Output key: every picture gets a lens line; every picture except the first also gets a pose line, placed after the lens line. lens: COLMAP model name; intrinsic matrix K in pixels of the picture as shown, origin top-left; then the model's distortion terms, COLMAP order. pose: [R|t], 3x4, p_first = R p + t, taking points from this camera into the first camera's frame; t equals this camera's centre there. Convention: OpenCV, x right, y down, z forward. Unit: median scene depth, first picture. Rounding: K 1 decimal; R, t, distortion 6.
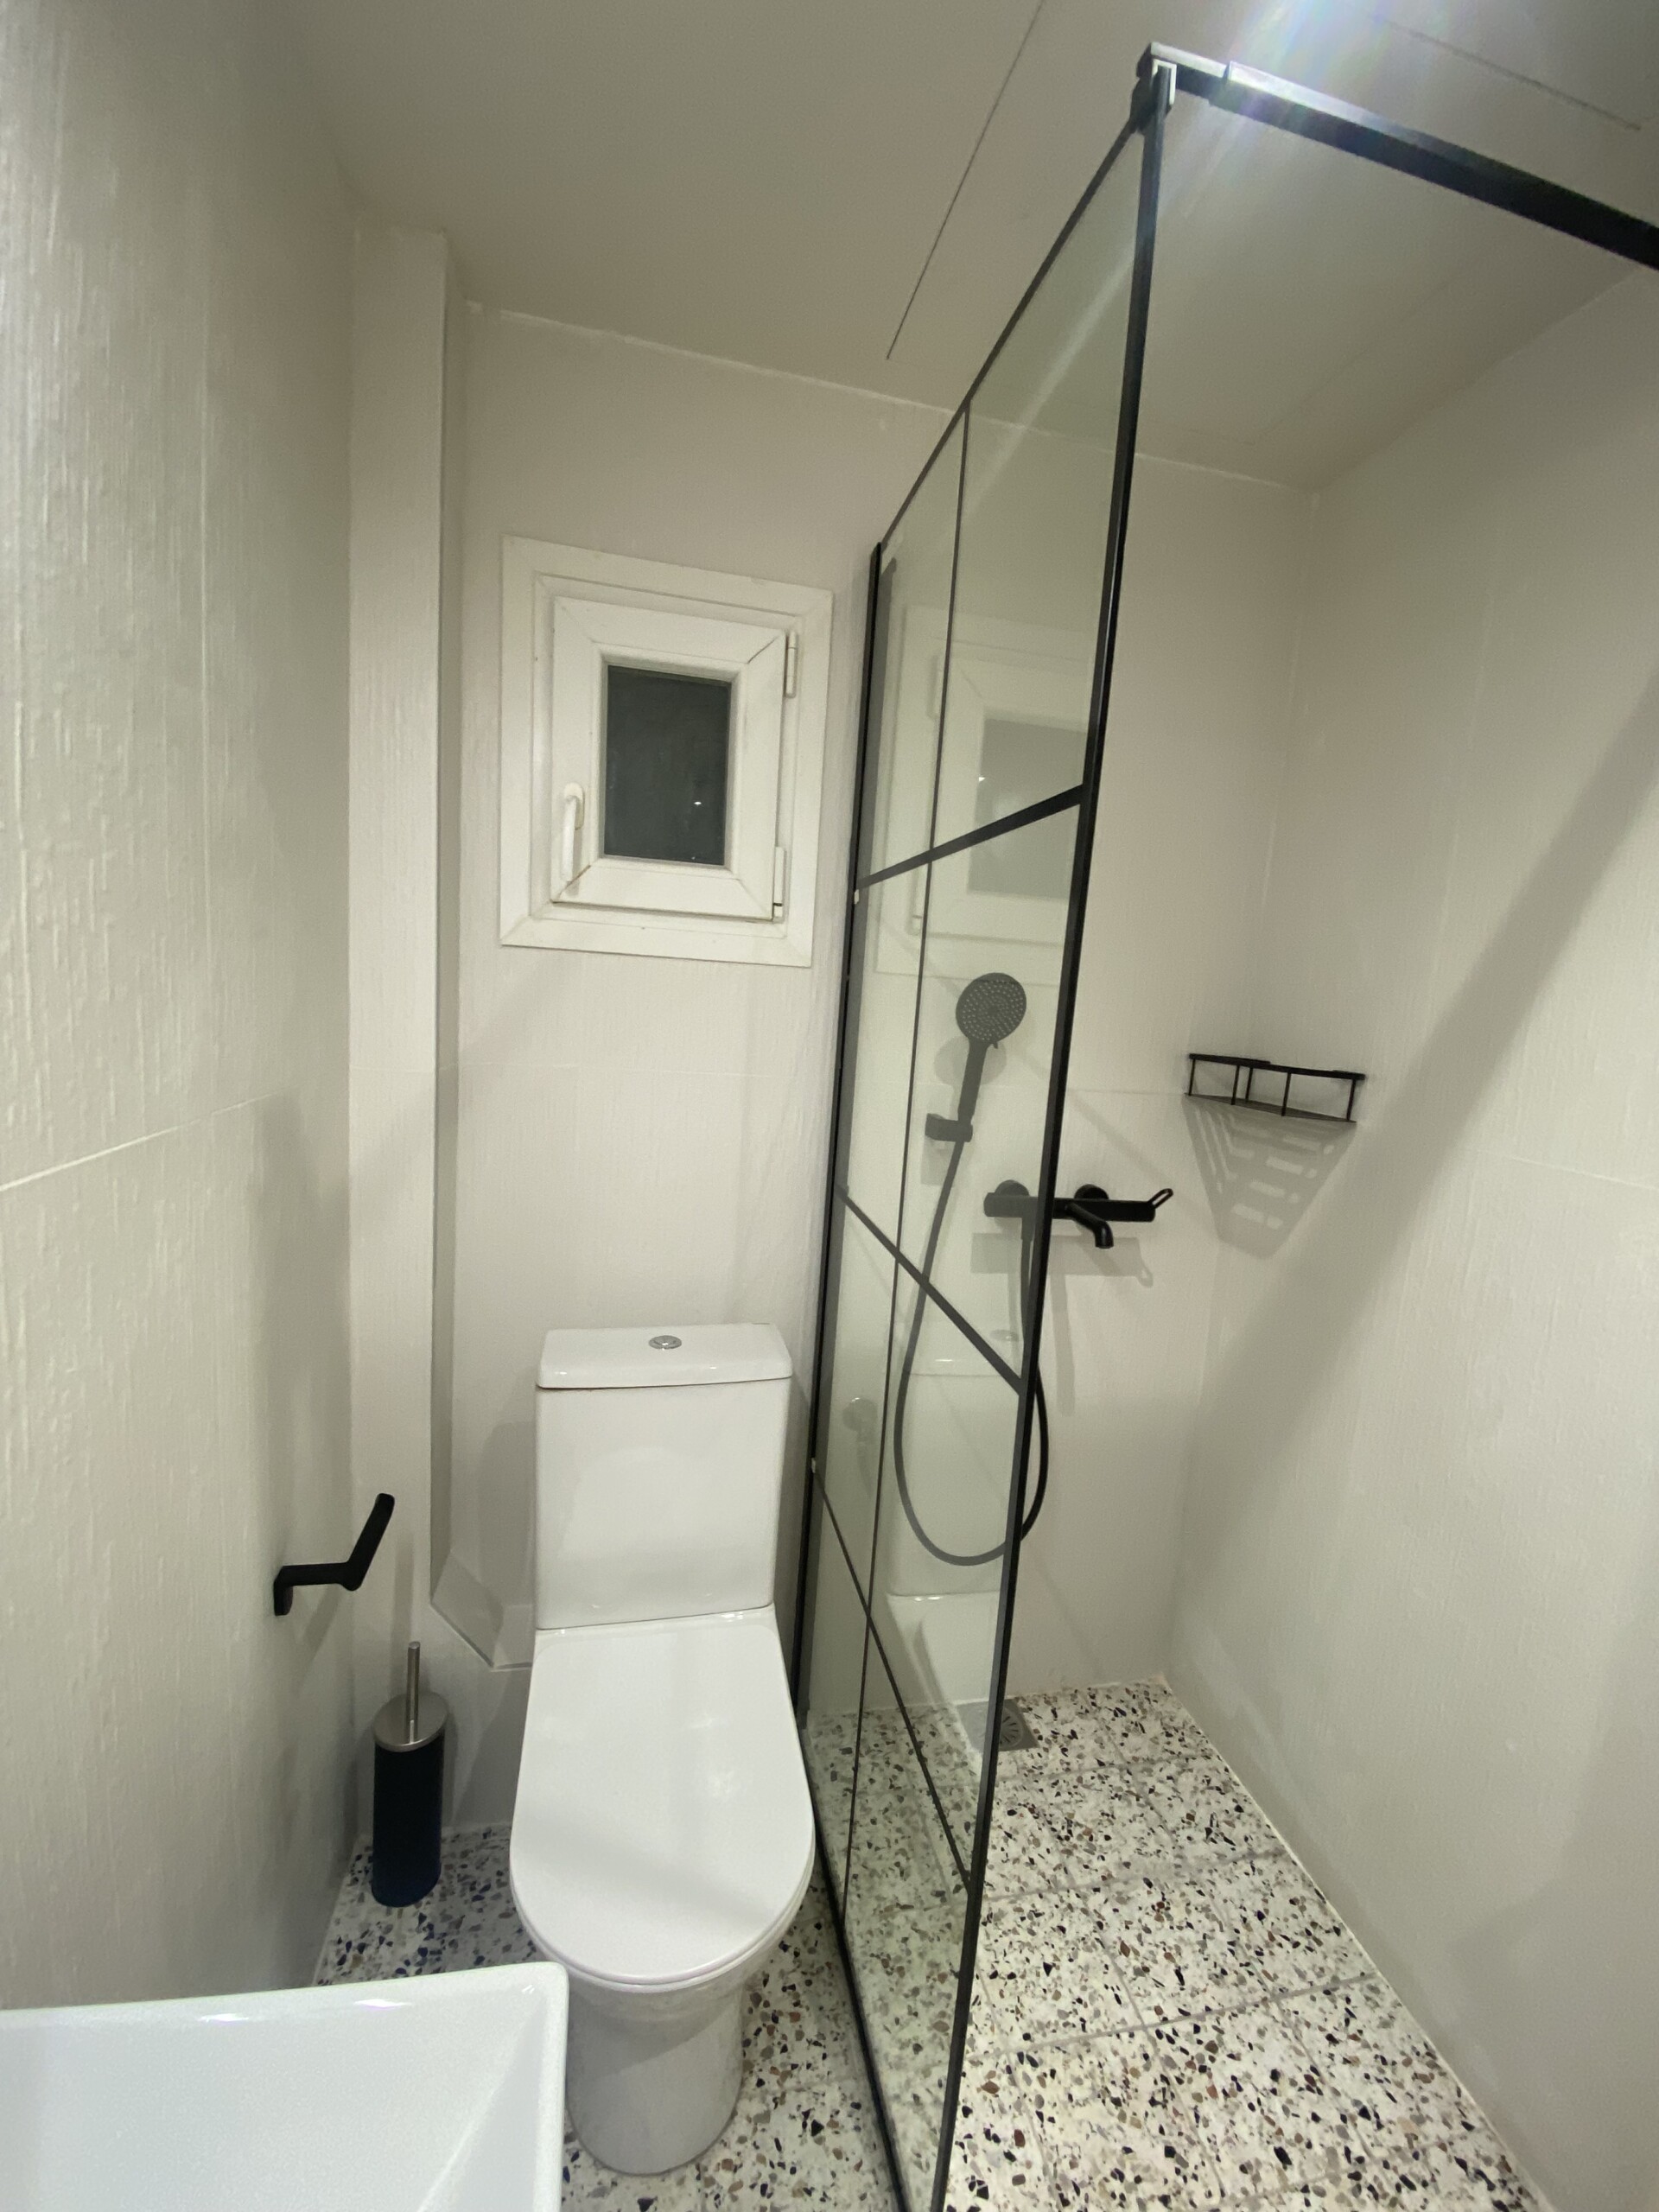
lens RADIAL K [[885.5, 0, 829.5], [0, 885.5, 1106.0], [0, 0, 1]] dist [0.017418, -0.020548]
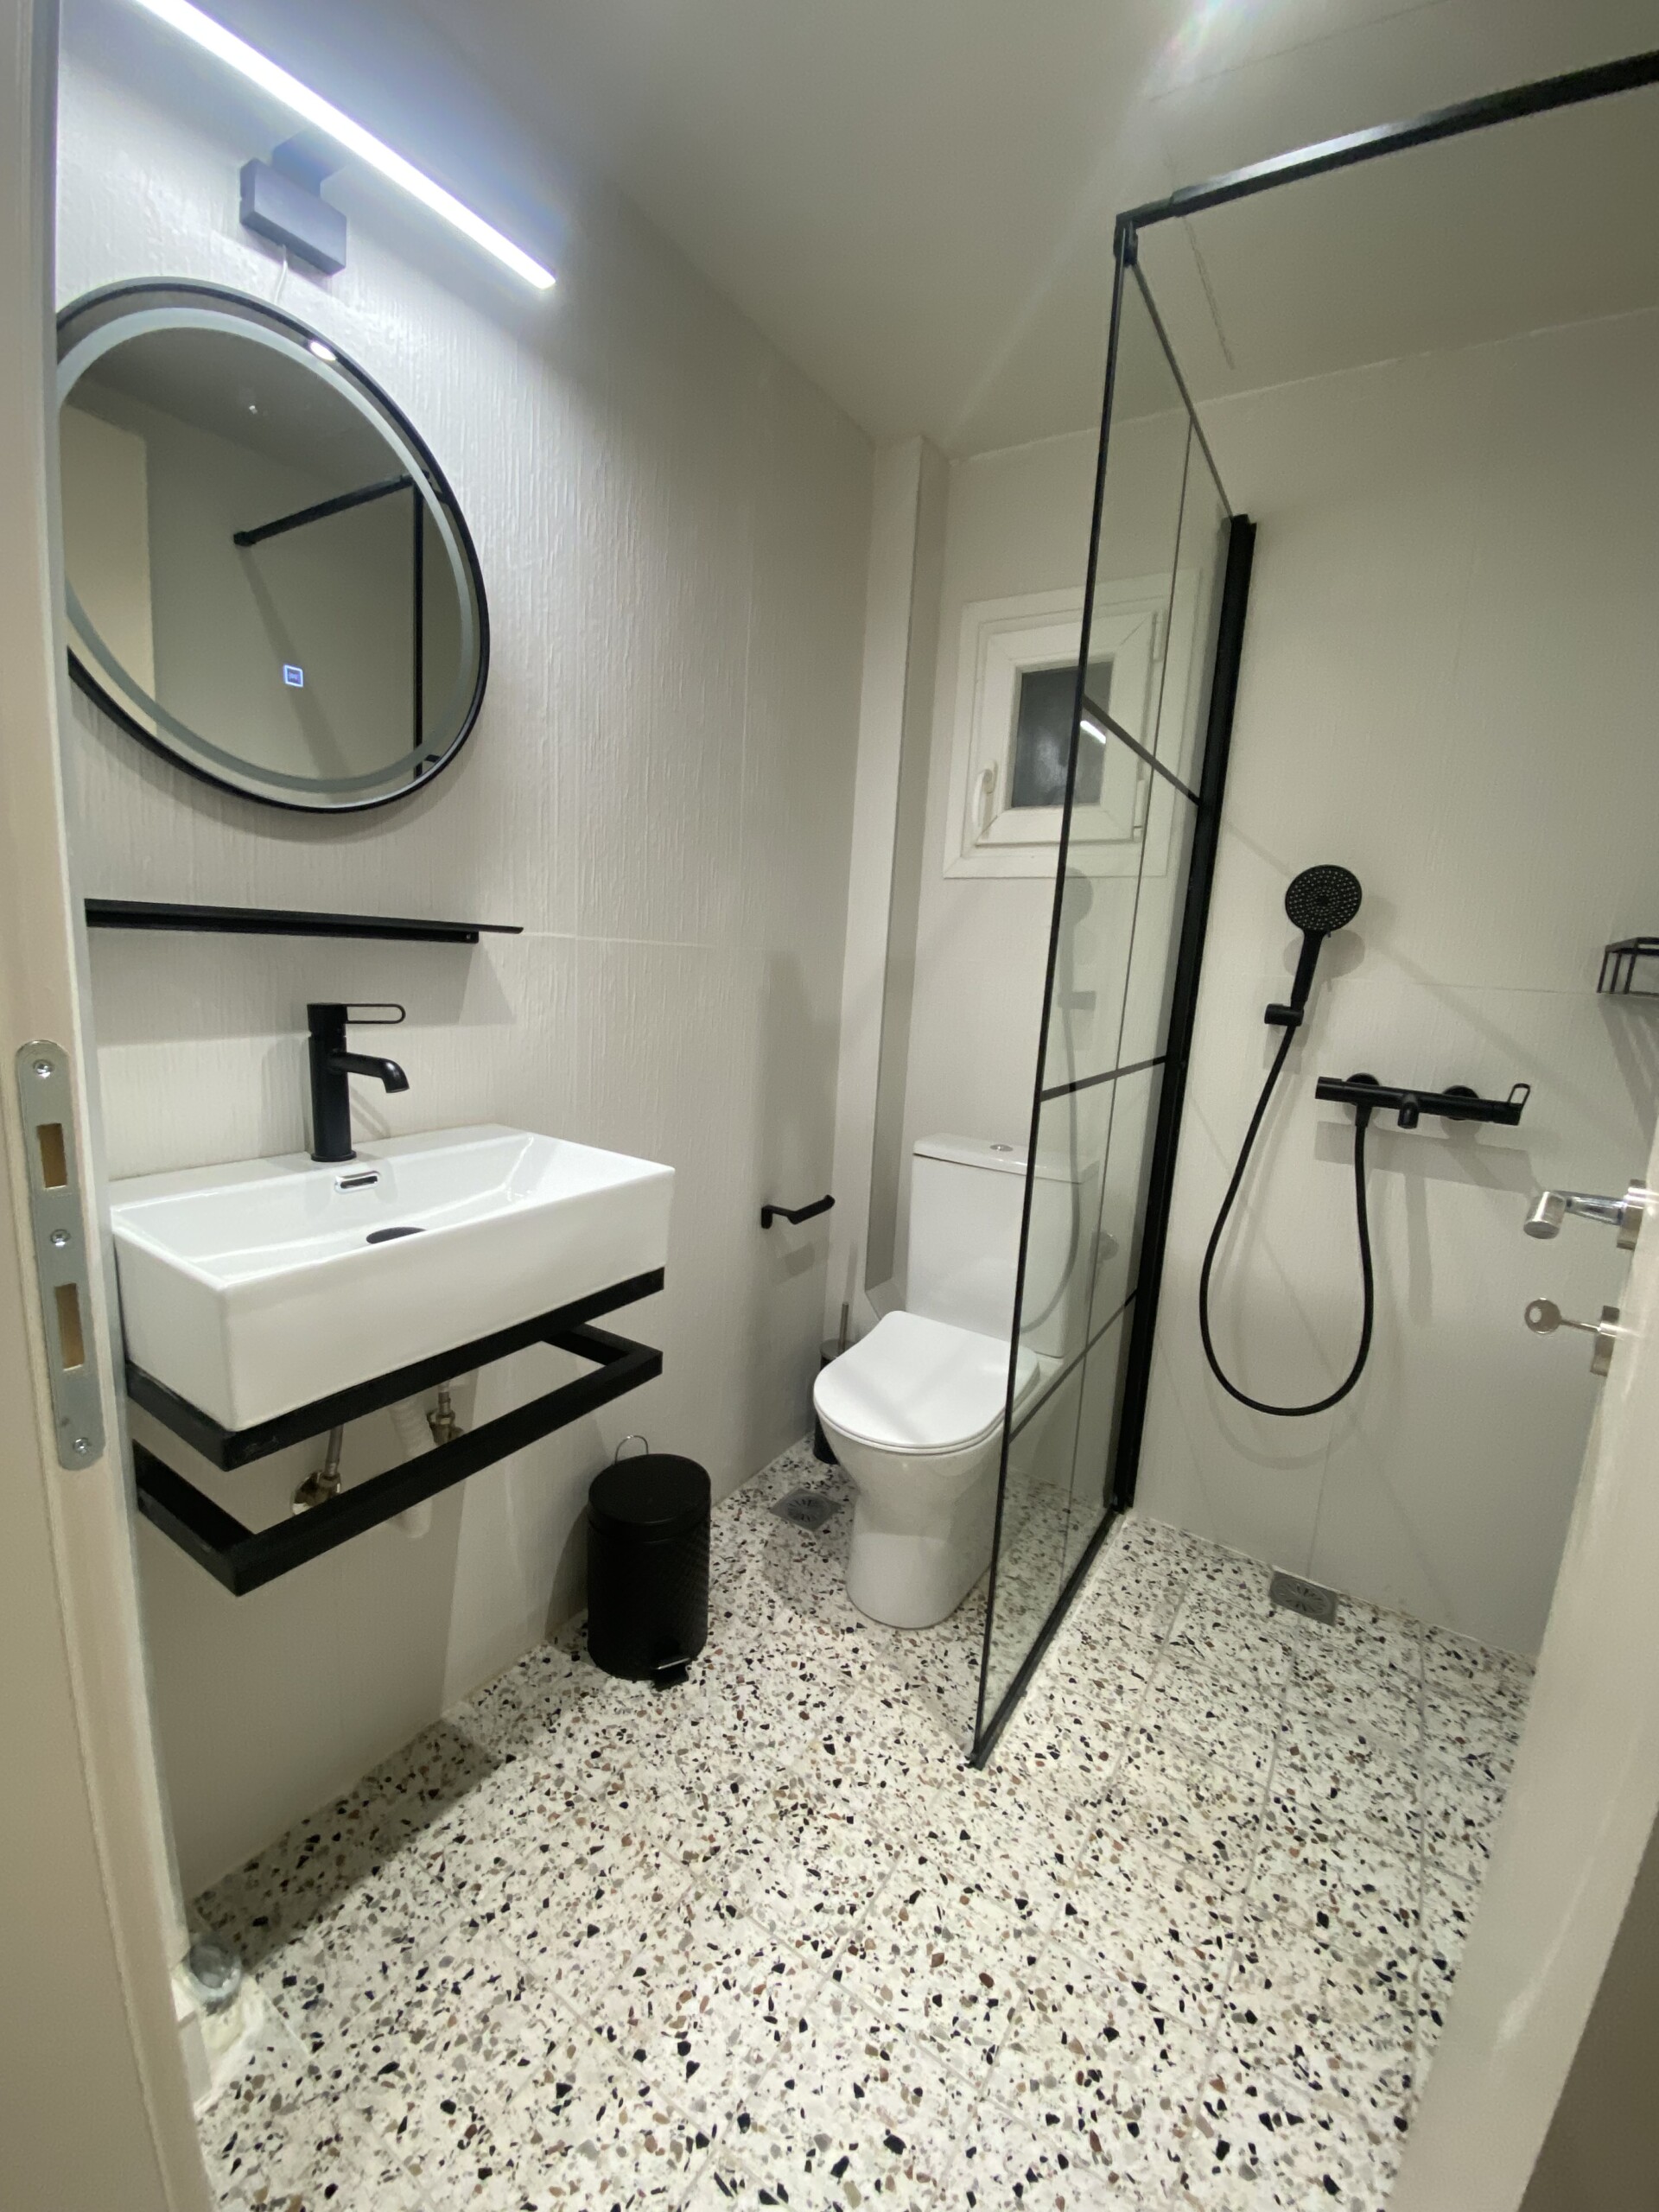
lens RADIAL K [[885.5, 0, 829.5], [0, 885.5, 1106.0], [0, 0, 1]] dist [0.017418, -0.020548]
pose [[0.713063, 0.091192, -0.695144, 0.567865], [-0.099534, 0.994629, 0.028381, 0.180699], [0.693999, 0.048953, 0.718310, -0.200776]]
